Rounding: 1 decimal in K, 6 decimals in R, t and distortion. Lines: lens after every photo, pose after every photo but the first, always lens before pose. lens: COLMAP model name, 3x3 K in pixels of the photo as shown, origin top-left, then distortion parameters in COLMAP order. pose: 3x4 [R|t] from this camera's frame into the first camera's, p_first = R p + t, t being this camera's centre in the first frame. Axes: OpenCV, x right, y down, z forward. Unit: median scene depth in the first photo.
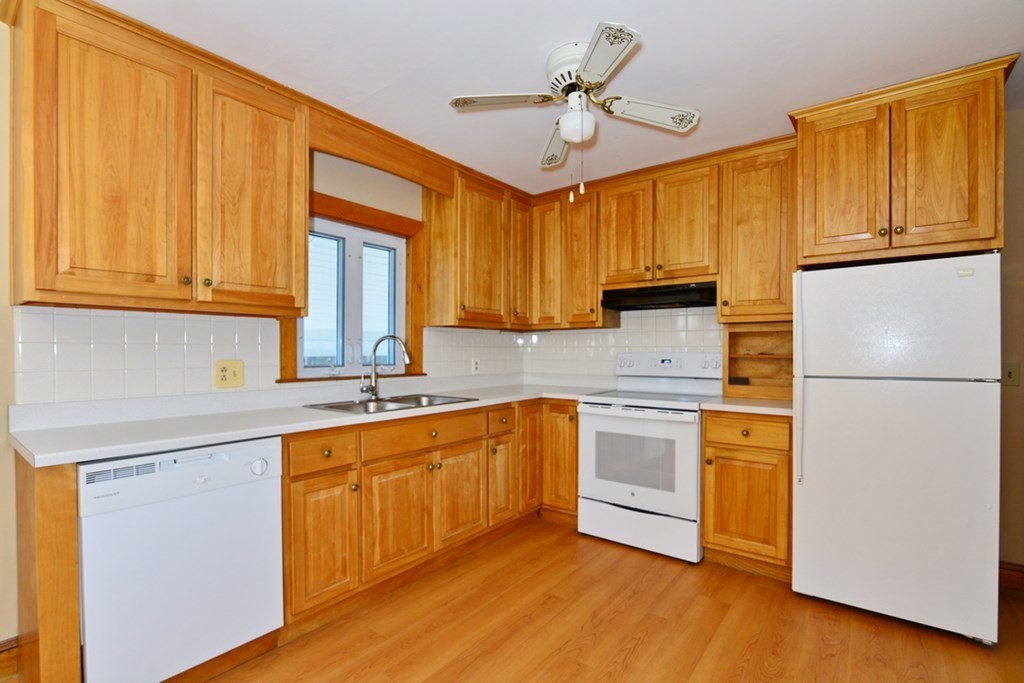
lens RADIAL K [[475.4, 0, 508.2], [0, 475.4, 355.2], [0, 0, 1]] dist [-0.019440, 0.000873]
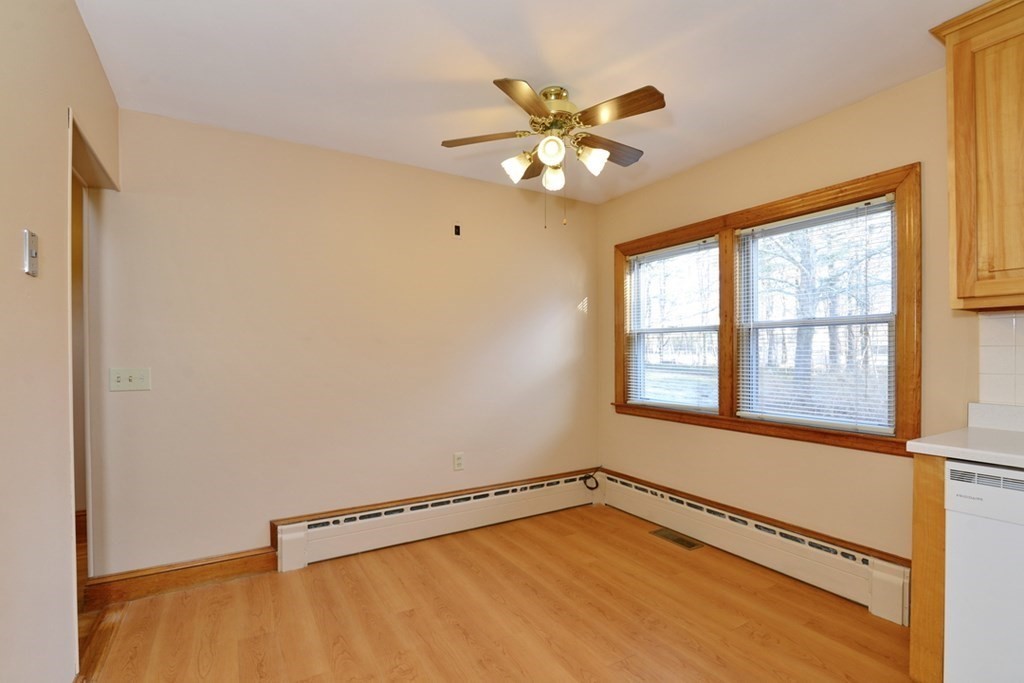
lens RADIAL K [[475.4, 0, 508.2], [0, 475.4, 355.2], [0, 0, 1]] dist [-0.019440, 0.000873]
pose [[-0.362138, 0.003691, -0.932117, 0.326389], [-0.007826, 0.999945, 0.007000, -0.004164], [0.932092, 0.009830, -0.362089, 0.324766]]
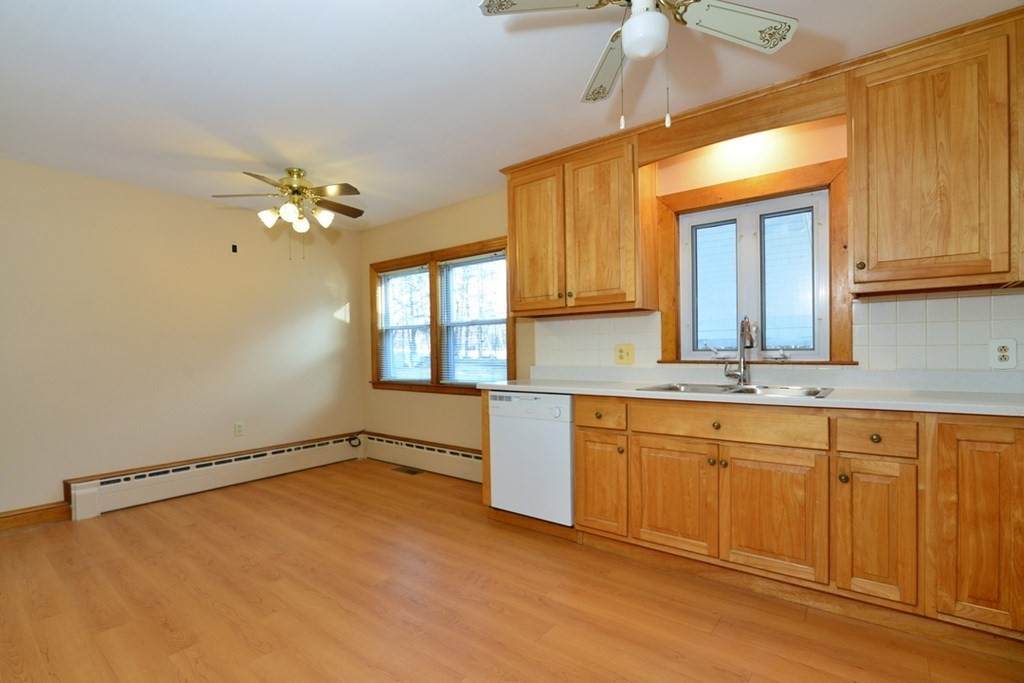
lens RADIAL K [[475.4, 0, 508.2], [0, 475.4, 355.2], [0, 0, 1]] dist [-0.019440, 0.000873]
pose [[-0.011551, 0.011707, -0.999865, 0.954694], [0.003481, 0.999926, 0.011668, 0.030099], [0.999927, -0.003345, -0.011591, 0.806753]]
